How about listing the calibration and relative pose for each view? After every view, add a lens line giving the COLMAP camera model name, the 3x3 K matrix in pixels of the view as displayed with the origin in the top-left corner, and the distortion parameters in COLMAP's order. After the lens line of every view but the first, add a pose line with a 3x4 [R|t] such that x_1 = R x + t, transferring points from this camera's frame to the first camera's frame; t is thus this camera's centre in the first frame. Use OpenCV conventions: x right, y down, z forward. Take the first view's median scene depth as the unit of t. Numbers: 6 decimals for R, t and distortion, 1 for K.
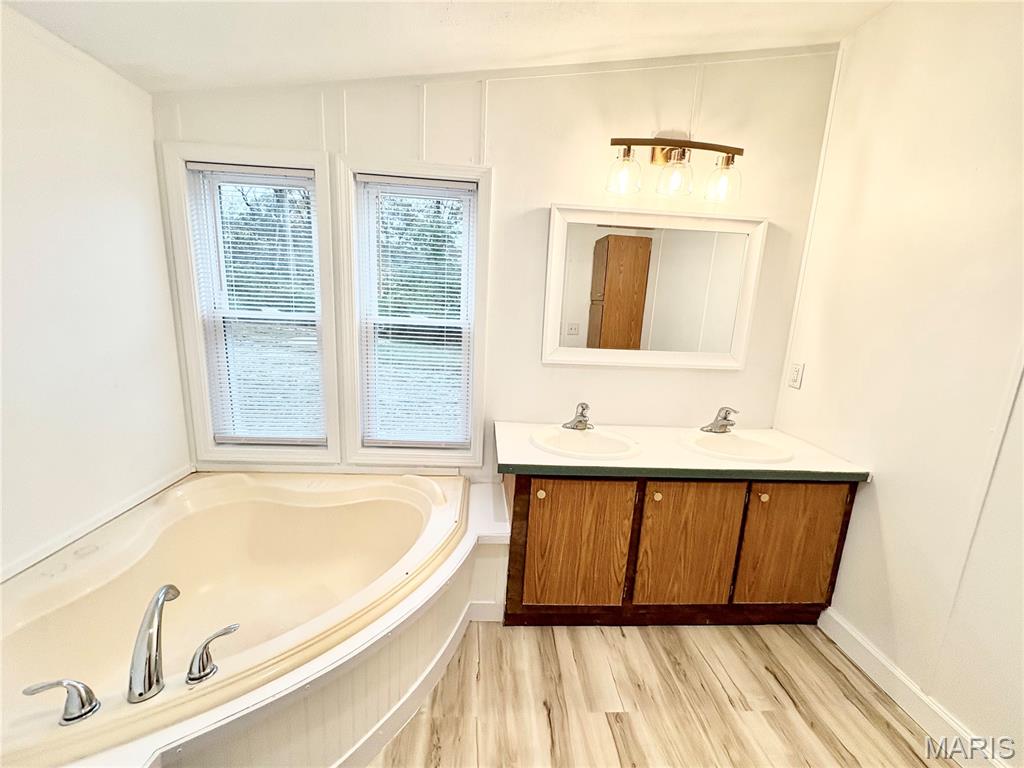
lens RADIAL K [[407.1, 0, 513.1], [0, 407.1, 384.0], [0, 0, 1]] dist [-0.000851, -0.000048]
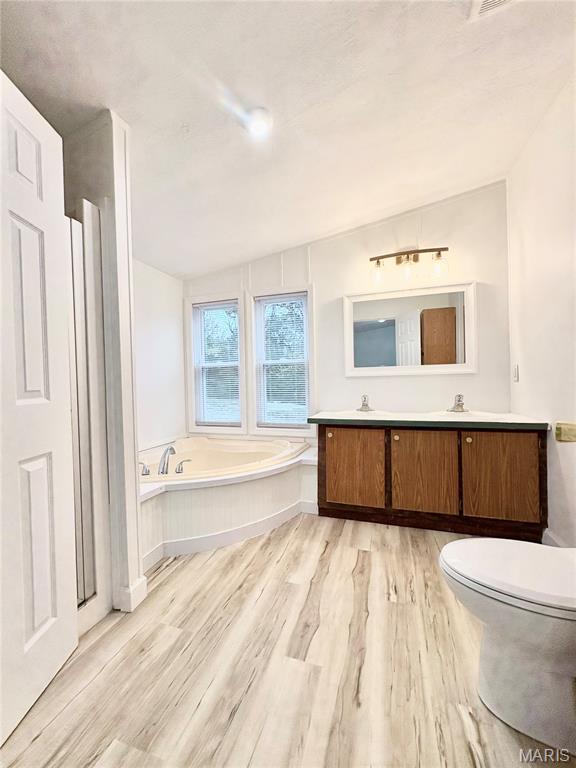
lens RADIAL K [[305.3, 0, 286.6], [0, 305.3, 383.7], [0, 0, 1]] dist [-0.000851, -0.000048]
pose [[0.925629, -0.065116, -0.372788, 0.395897], [-0.008251, 0.981378, -0.191907, 0.285502], [0.378342, 0.180711, 0.907855, -0.392463]]
